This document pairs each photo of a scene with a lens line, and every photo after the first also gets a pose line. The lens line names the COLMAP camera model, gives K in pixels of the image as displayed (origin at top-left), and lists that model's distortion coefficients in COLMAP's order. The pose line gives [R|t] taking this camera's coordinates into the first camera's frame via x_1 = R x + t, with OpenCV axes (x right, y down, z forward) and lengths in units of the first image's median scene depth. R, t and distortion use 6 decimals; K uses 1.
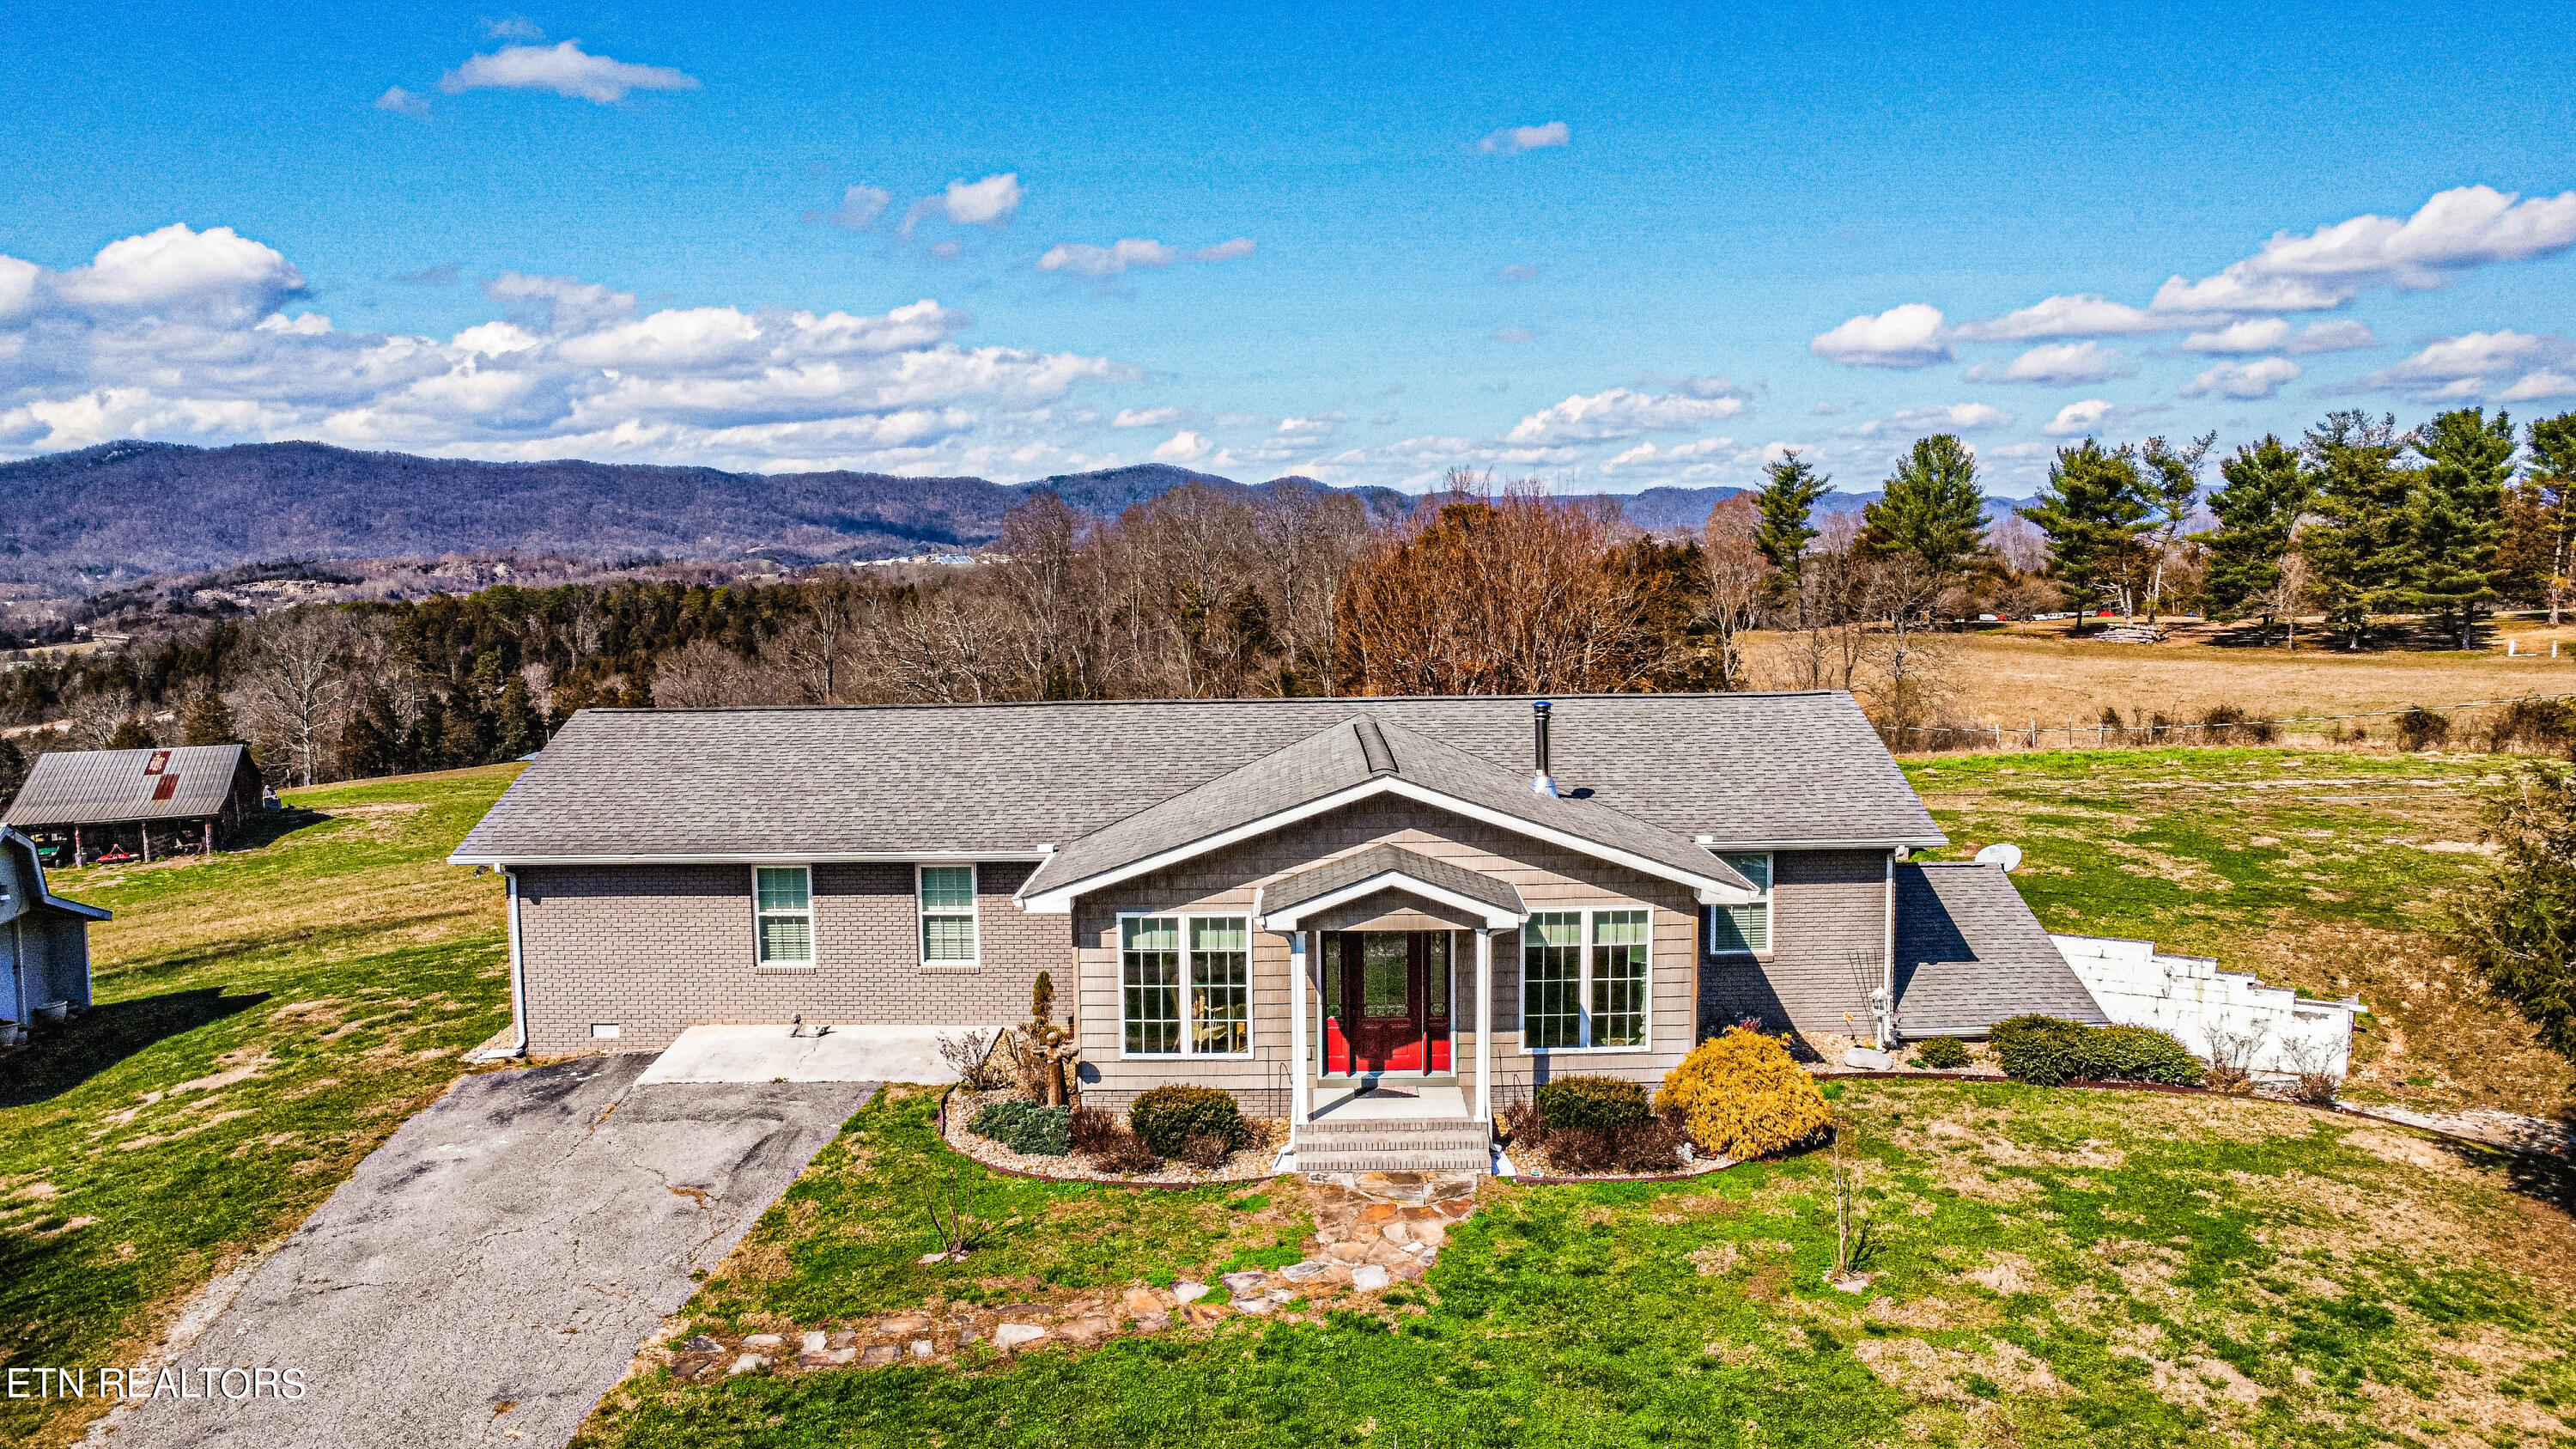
lens RADIAL K [[1925.4, 0, 1311.6], [0, 1925.4, 693.3], [0, 0, 1]] dist [-0.128709, 0.170118]
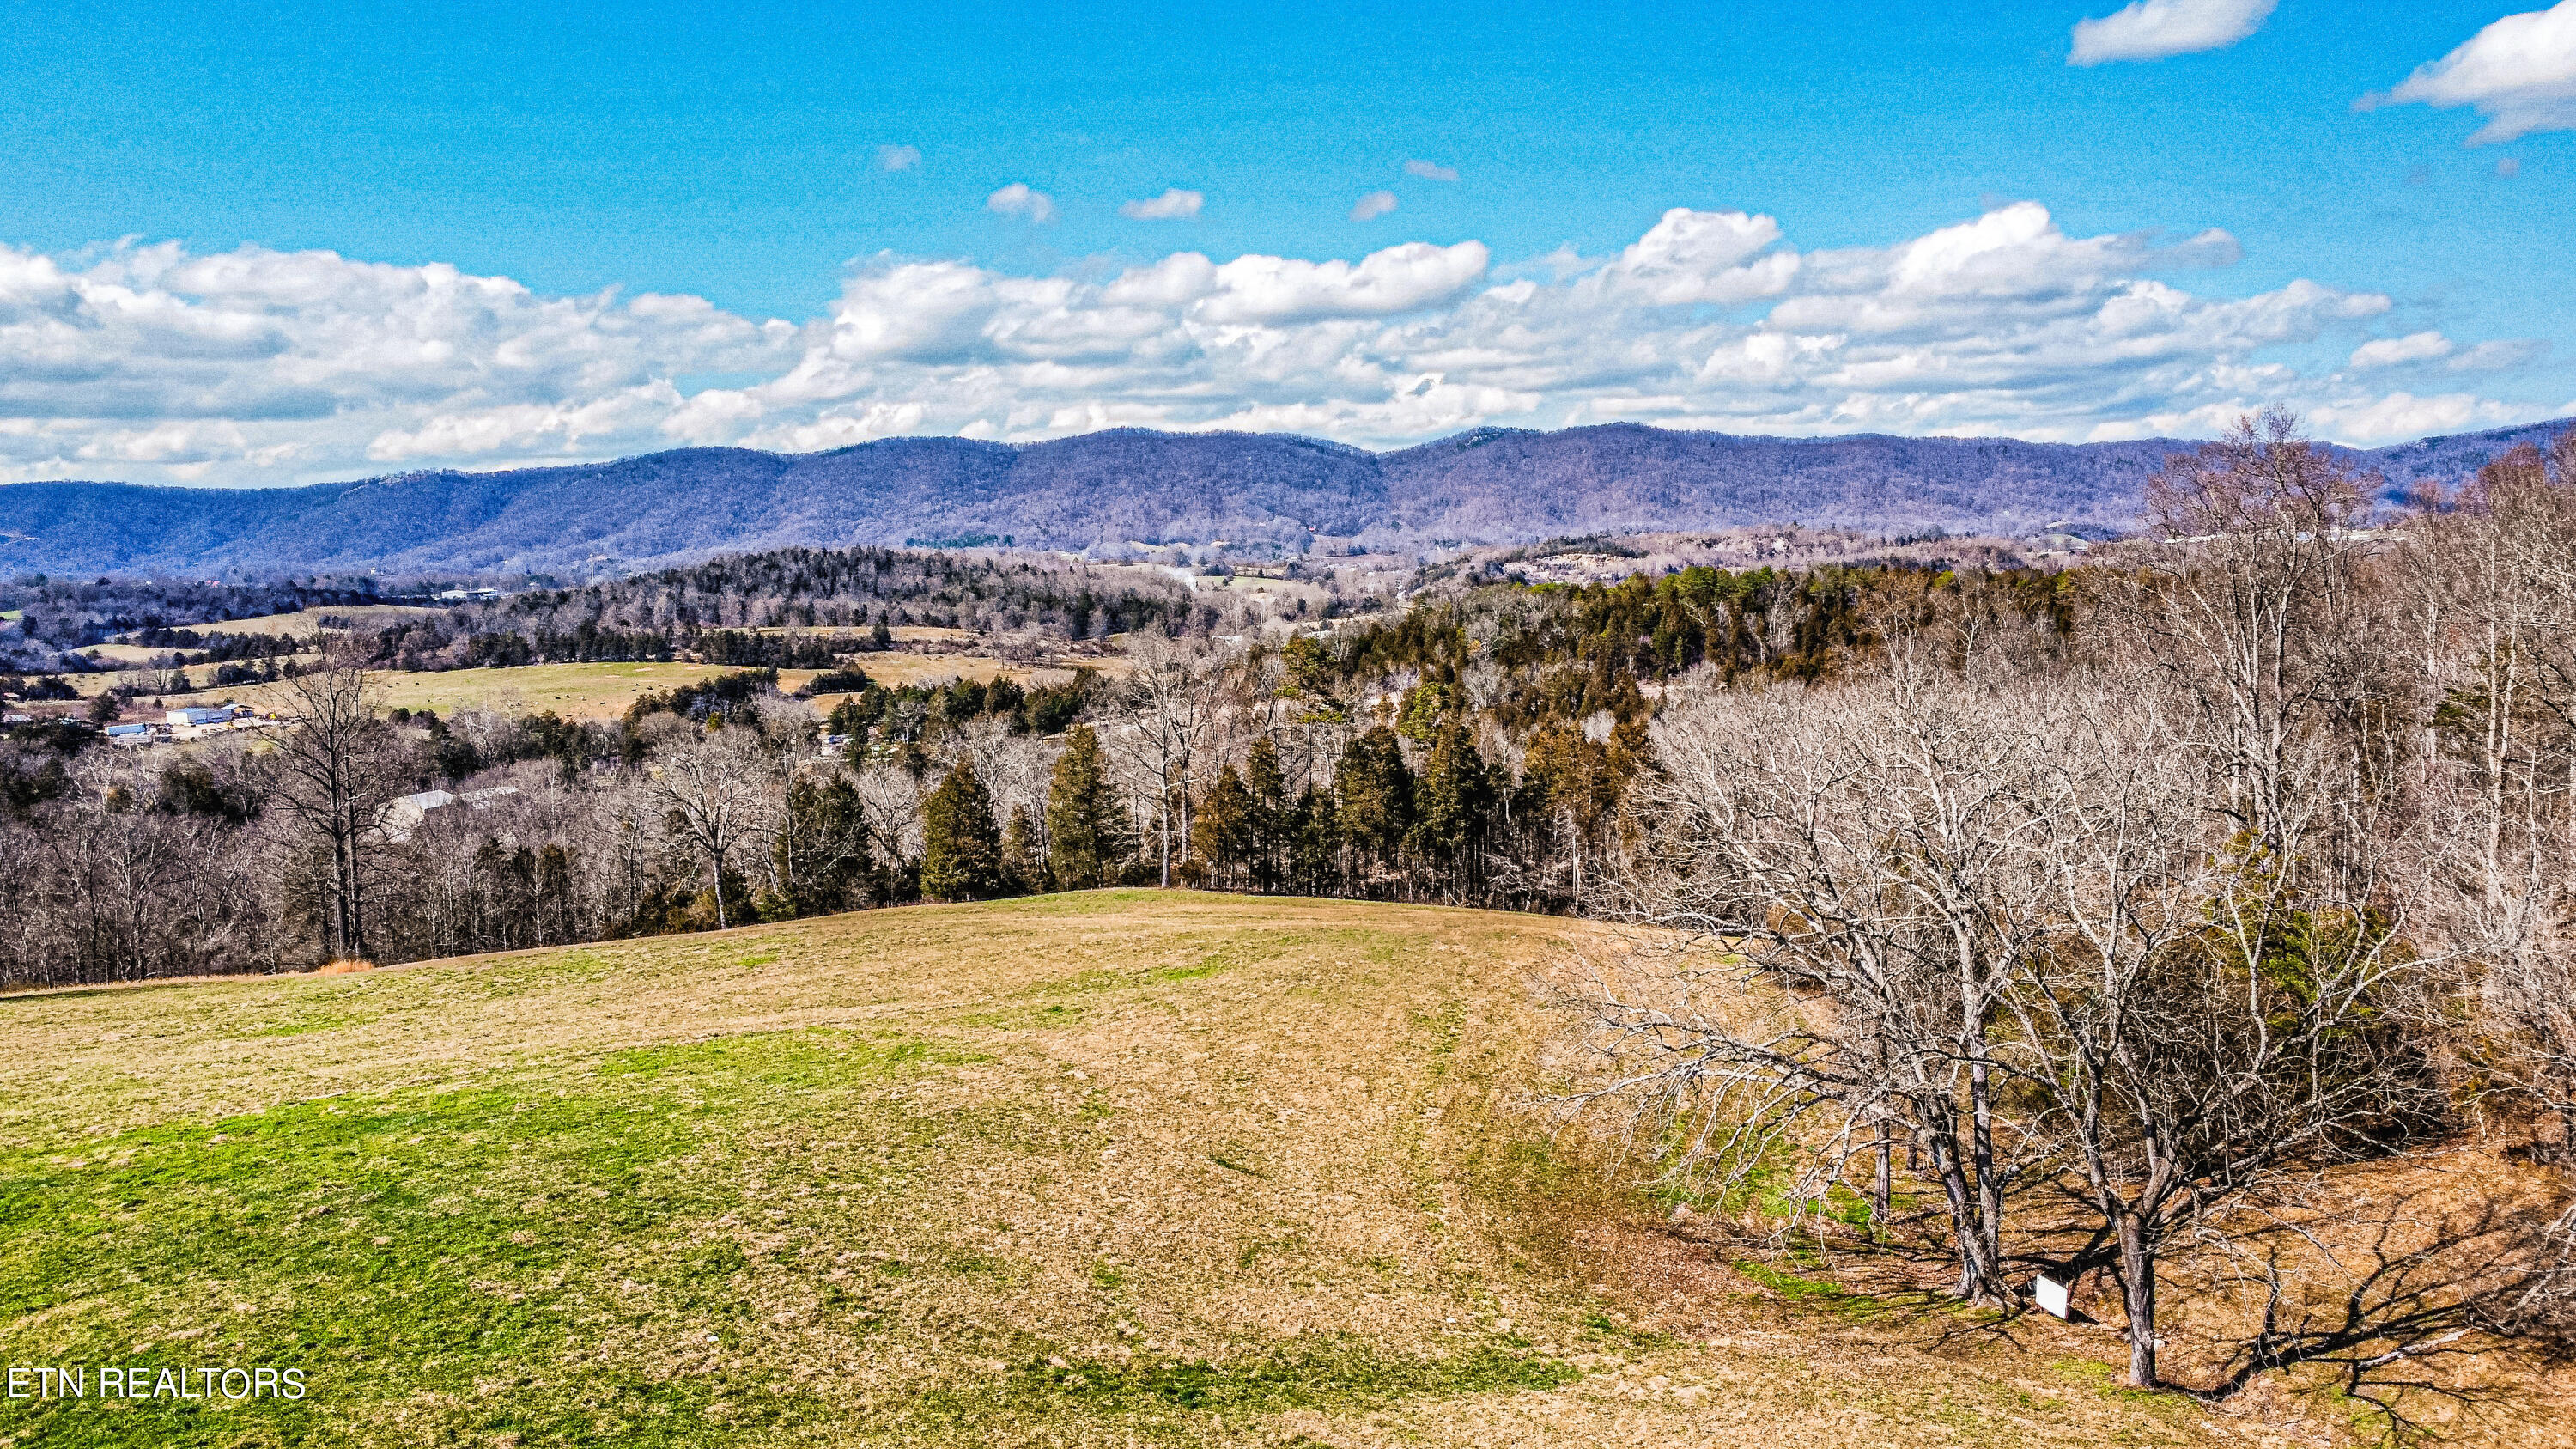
lens RADIAL K [[1925.4, 0, 1276.0], [0, 1925.4, 801.7], [0, 0, 1]] dist [-0.128709, 0.170118]
pose [[0.781238, 0.079566, -0.619142, -0.403393], [-0.035970, 0.995933, 0.082601, -0.392159], [0.623196, -0.042261, 0.780923, 4.508797]]
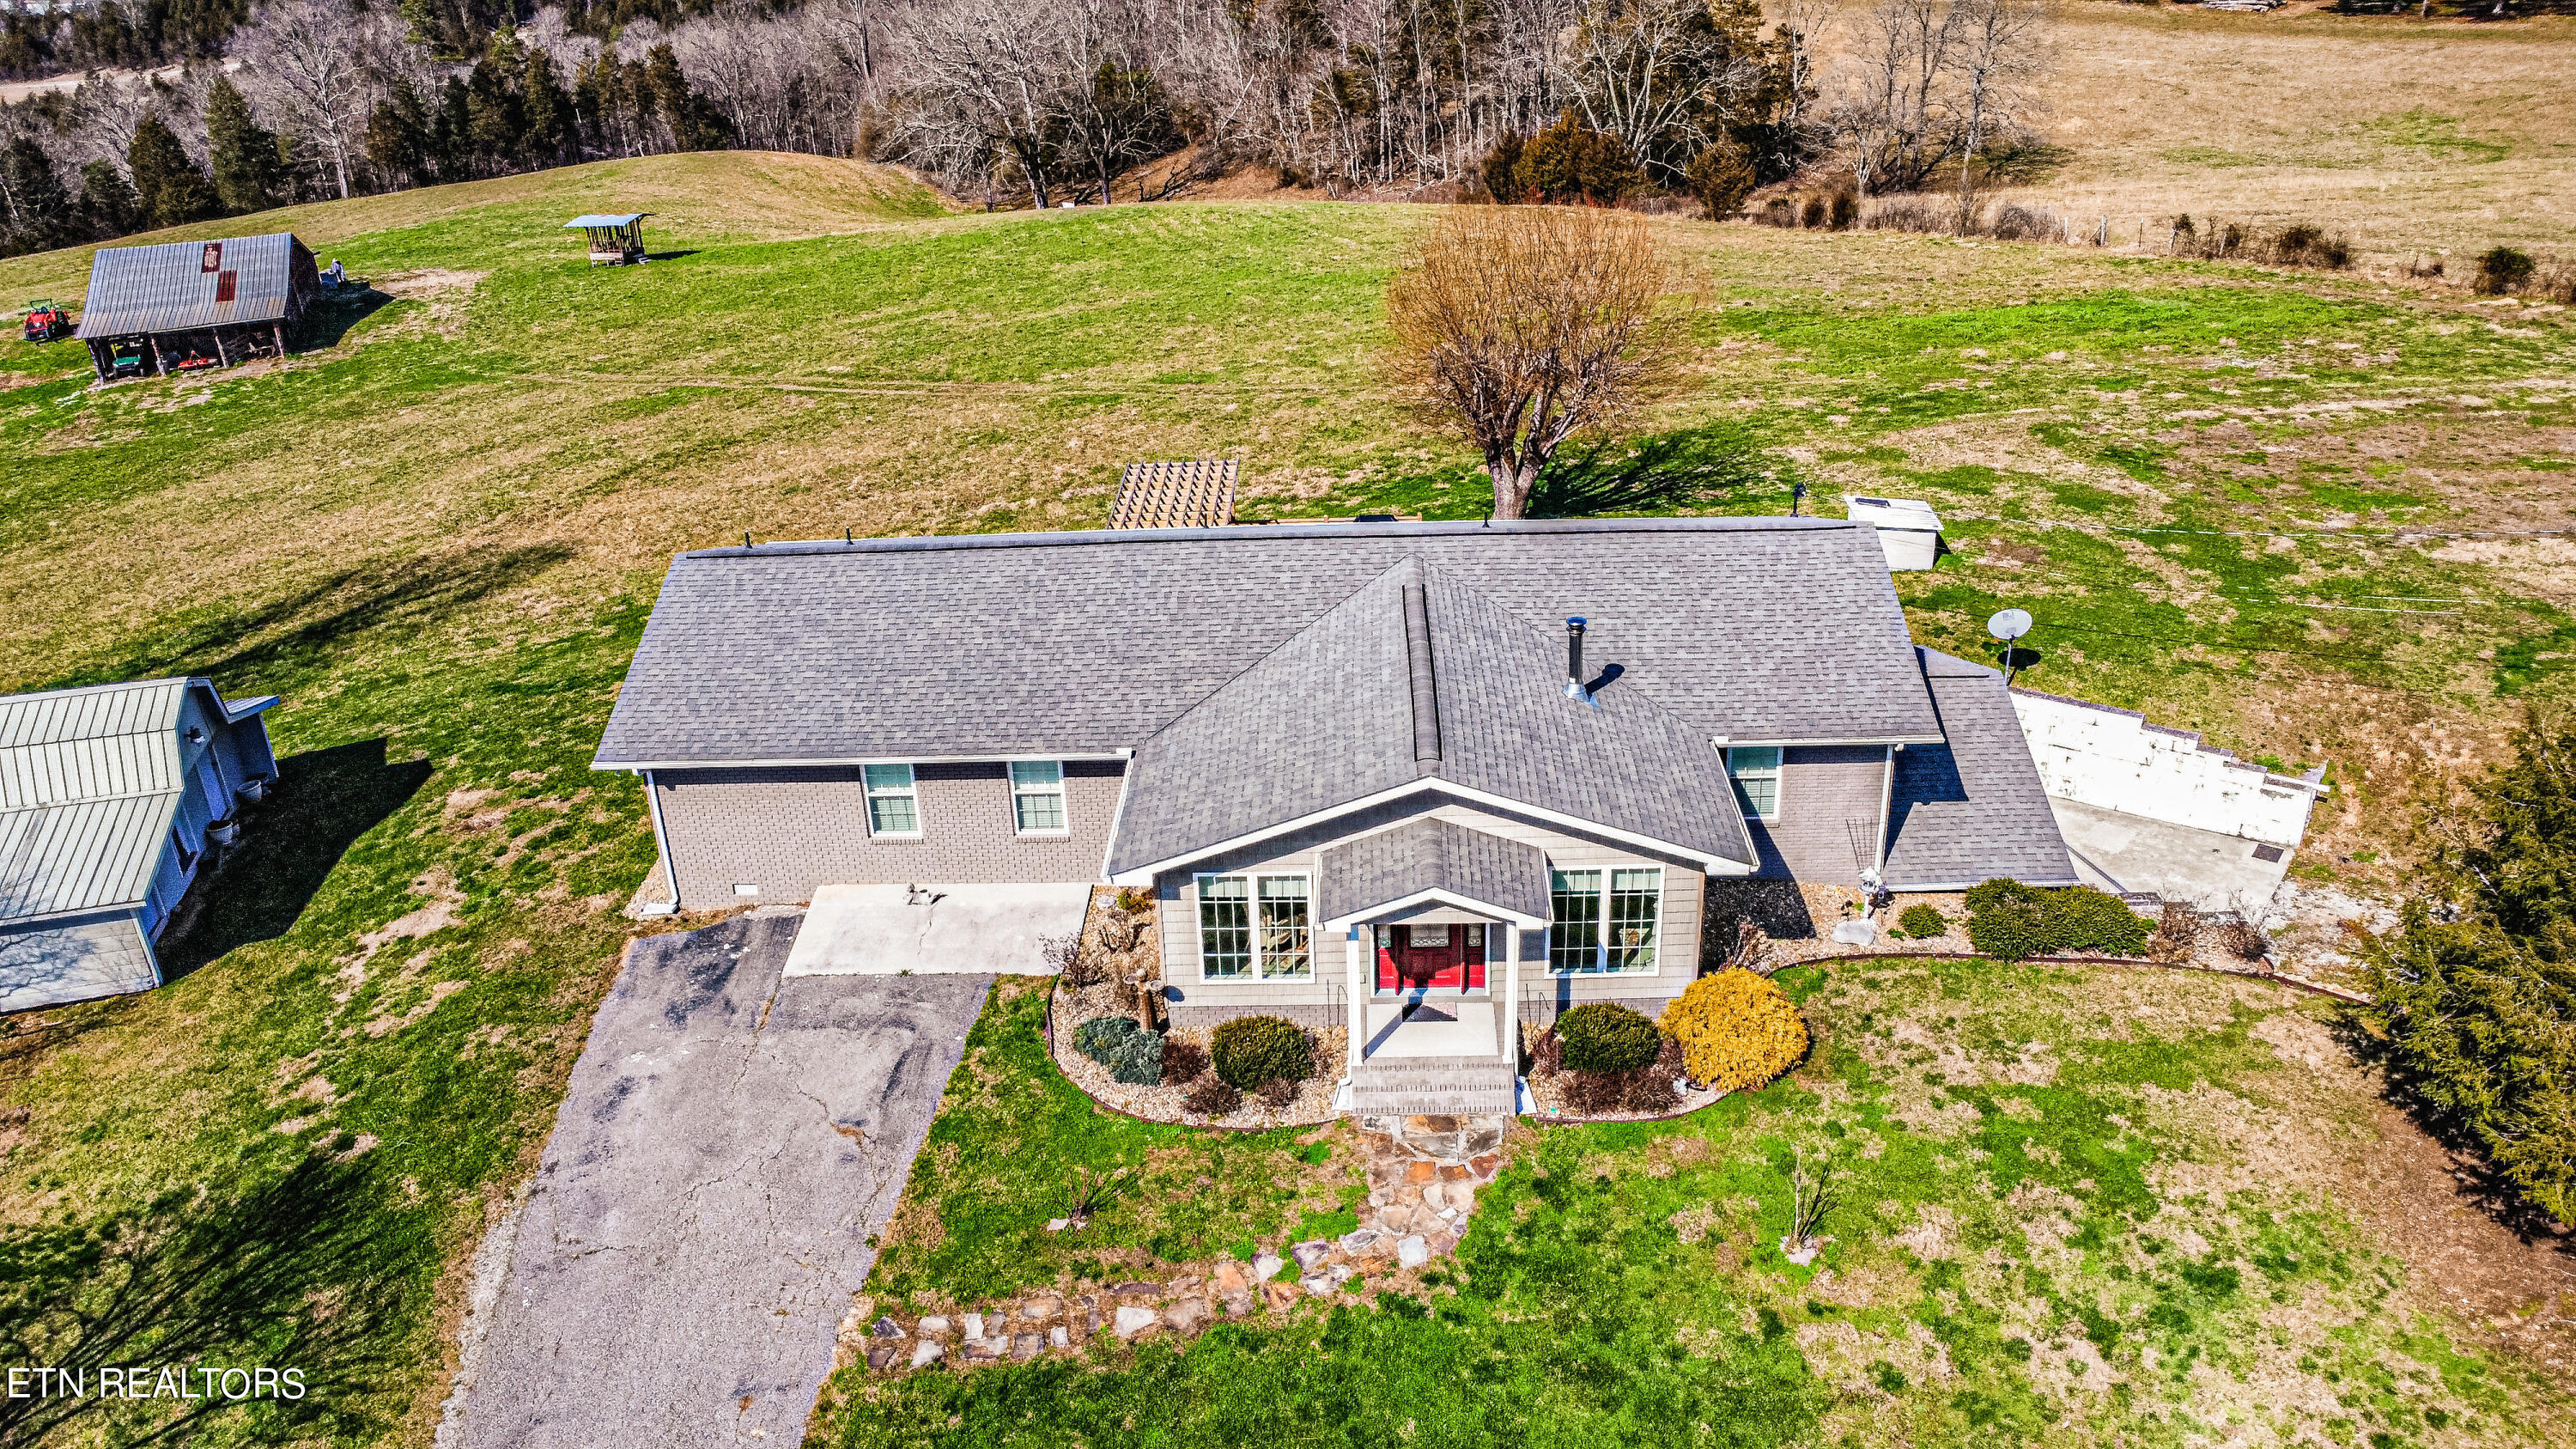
lens RADIAL K [[1925.4, 0, 1310.7], [0, 1925.4, 711.7], [0, 0, 1]] dist [-0.128709, 0.170118]
pose [[0.999471, -0.008219, -0.031473, 0.004702], [0.018923, 0.933905, 0.357021, -0.324437], [0.026459, -0.357428, 0.933566, -0.025346]]
